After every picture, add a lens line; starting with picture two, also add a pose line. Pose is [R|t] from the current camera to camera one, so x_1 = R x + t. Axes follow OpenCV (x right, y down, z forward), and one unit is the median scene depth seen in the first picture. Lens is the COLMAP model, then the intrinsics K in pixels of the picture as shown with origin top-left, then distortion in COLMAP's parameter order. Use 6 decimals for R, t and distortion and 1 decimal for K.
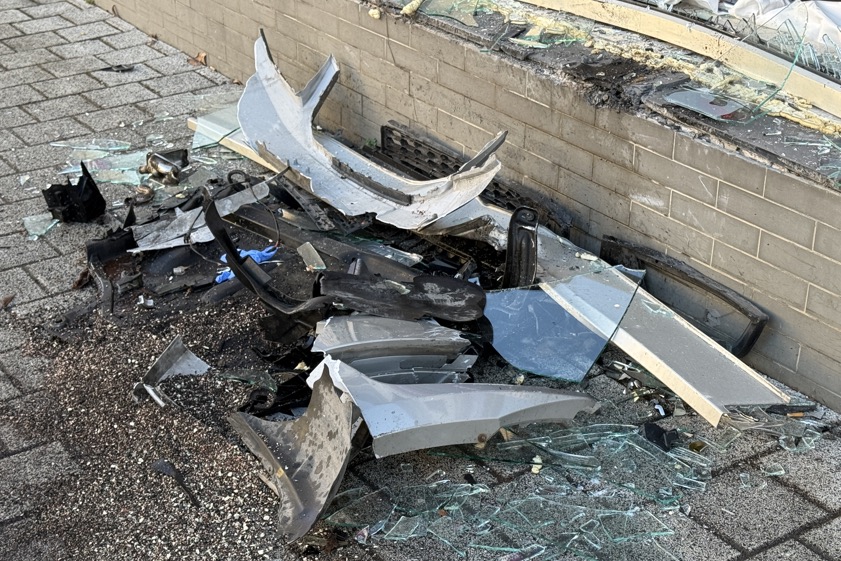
lens RADIAL K [[1410.6, 0, 420.5], [0, 1410.6, 280.5], [0, 0, 1]] dist [0.150800, 0.013843]
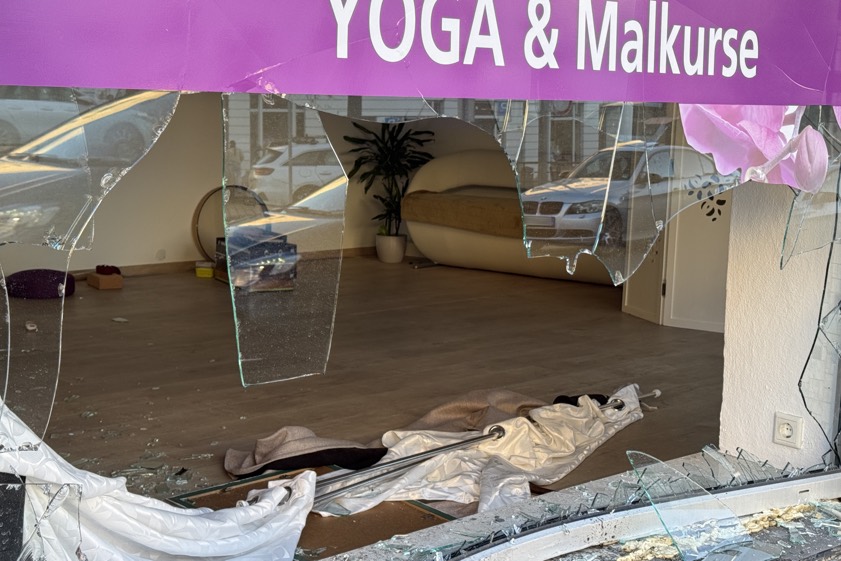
lens RADIAL K [[1363.4, 0, 420.6], [0, 1363.4, 239.7], [0, 0, 1]] dist [0.131589, -0.027356]
pose [[-0.212000, -0.117287, 0.970206, -0.671418], [0.384366, 0.902755, 0.193121, -0.601896], [-0.898509, 0.413856, -0.146303, 1.253795]]
